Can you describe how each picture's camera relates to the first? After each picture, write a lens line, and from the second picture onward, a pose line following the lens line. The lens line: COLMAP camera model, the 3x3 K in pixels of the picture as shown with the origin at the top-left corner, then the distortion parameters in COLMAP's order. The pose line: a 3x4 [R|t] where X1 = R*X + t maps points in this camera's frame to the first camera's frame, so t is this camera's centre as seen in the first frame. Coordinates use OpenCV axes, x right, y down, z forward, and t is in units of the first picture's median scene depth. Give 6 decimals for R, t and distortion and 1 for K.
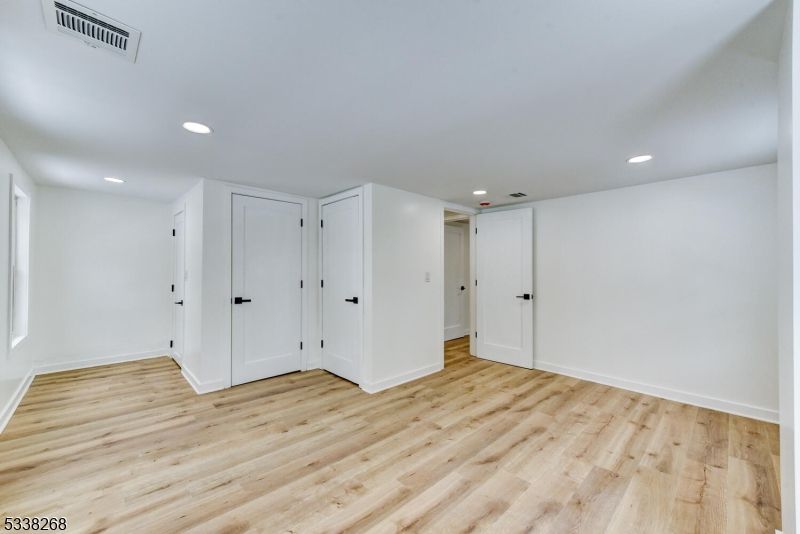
lens RADIAL K [[324.7, 0, 394.9], [0, 324.7, 268.1], [0, 0, 1]] dist [0.006271, -0.000623]
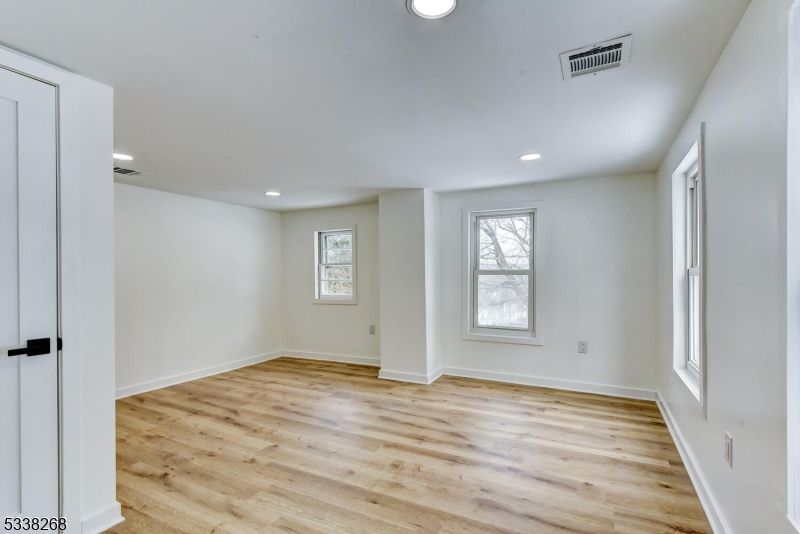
lens RADIAL K [[360.3, 0, 415.0], [0, 360.3, 272.7], [0, 0, 1]] dist [0.011851, 0.000196]
pose [[-0.354167, 0.003520, 0.935175, -0.866498], [-0.010962, 0.999909, -0.007916, 0.017656], [-0.935118, -0.013055, -0.354096, 0.923701]]
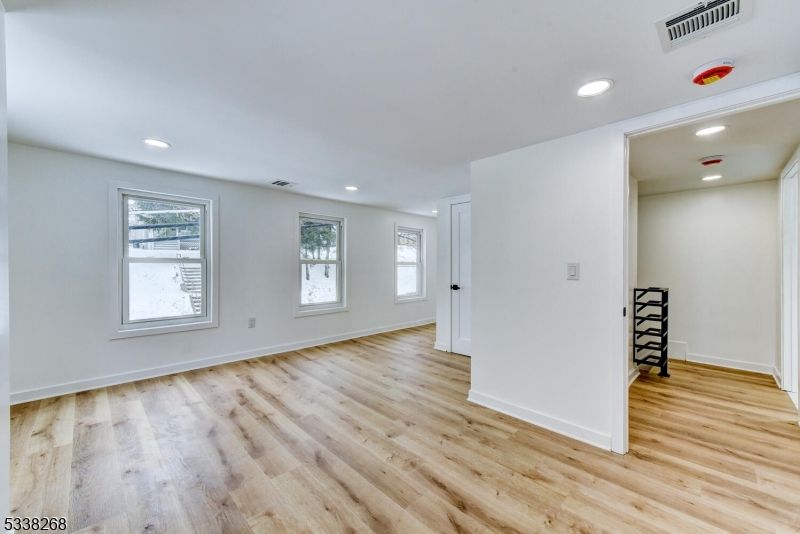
lens RADIAL K [[317.7, 0, 399.1], [0, 317.7, 269.9], [0, 0, 1]] dist [0.019291, -0.000098]
pose [[0.005499, 0.007541, -0.999956, 0.941024], [0.007766, 0.999941, 0.007583, 0.024304], [0.999955, -0.007807, 0.005440, 0.947874]]
